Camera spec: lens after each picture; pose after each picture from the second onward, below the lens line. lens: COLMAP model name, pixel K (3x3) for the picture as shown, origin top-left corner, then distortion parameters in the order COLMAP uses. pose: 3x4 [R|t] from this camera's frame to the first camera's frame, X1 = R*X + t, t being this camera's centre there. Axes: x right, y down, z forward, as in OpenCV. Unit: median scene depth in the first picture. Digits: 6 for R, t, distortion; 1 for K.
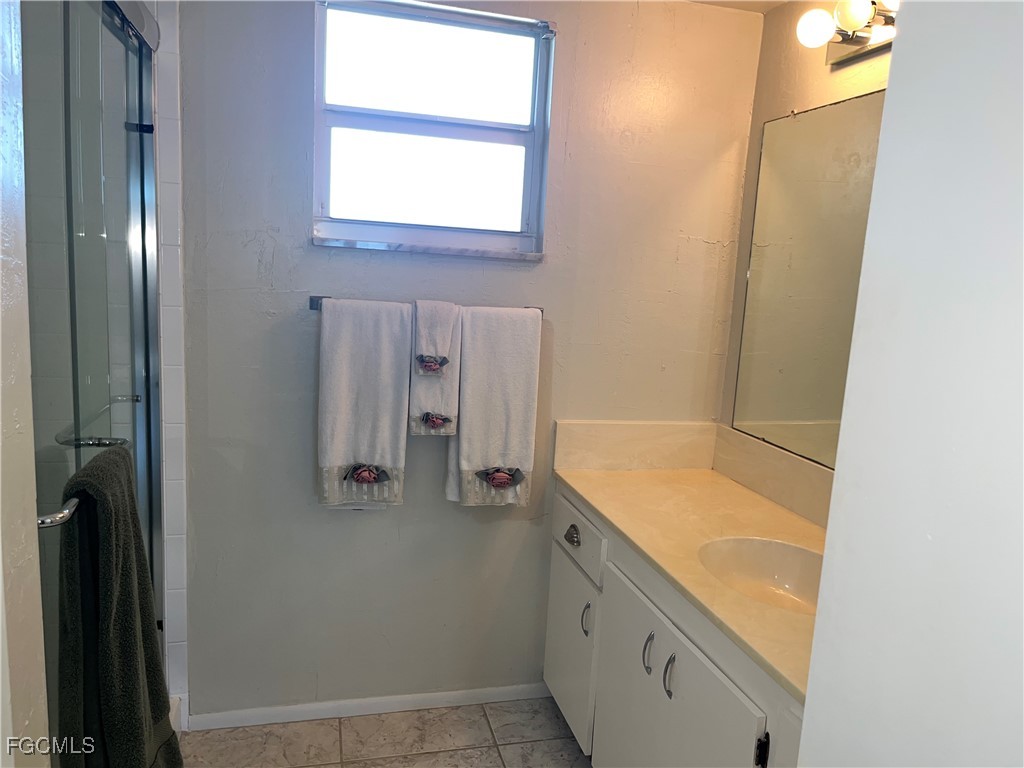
lens RADIAL K [[767.3, 0, 517.1], [0, 767.3, 387.4], [0, 0, 1]] dist [0.039961, -0.072892]
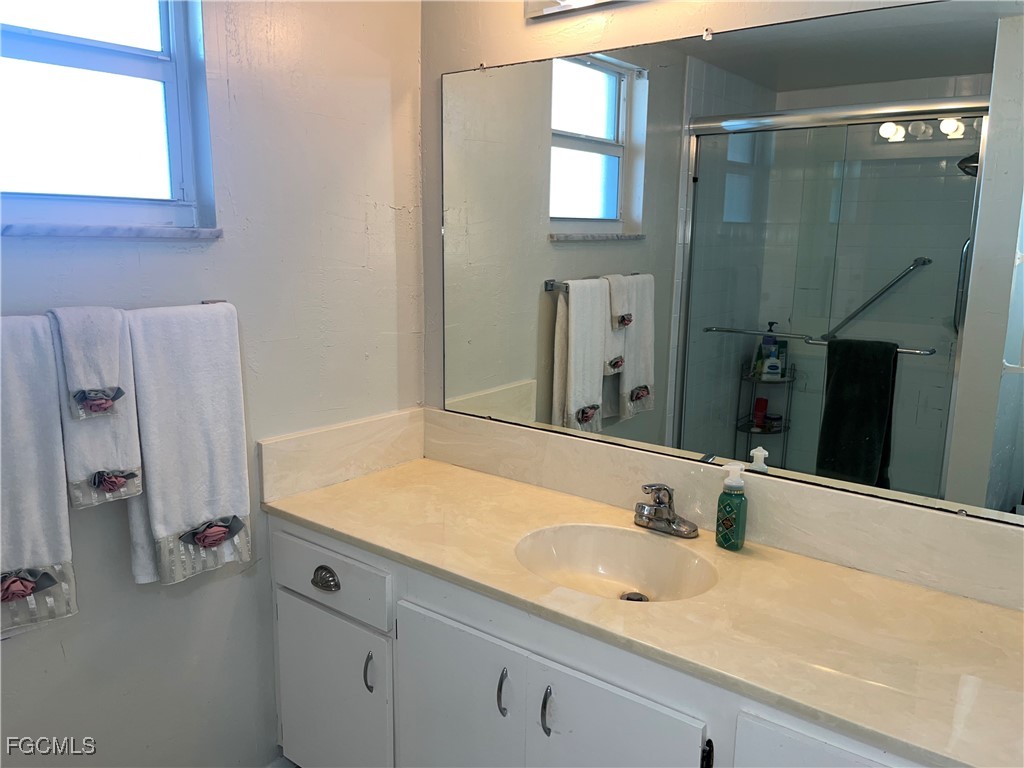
lens RADIAL K [[767.3, 0, 517.1], [0, 767.3, 387.4], [0, 0, 1]] dist [0.039961, -0.072892]
pose [[0.794362, -0.160319, 0.585907, -0.204719], [0.125121, 0.987044, 0.100443, -0.061309], [-0.594419, -0.006479, 0.804129, 0.223100]]
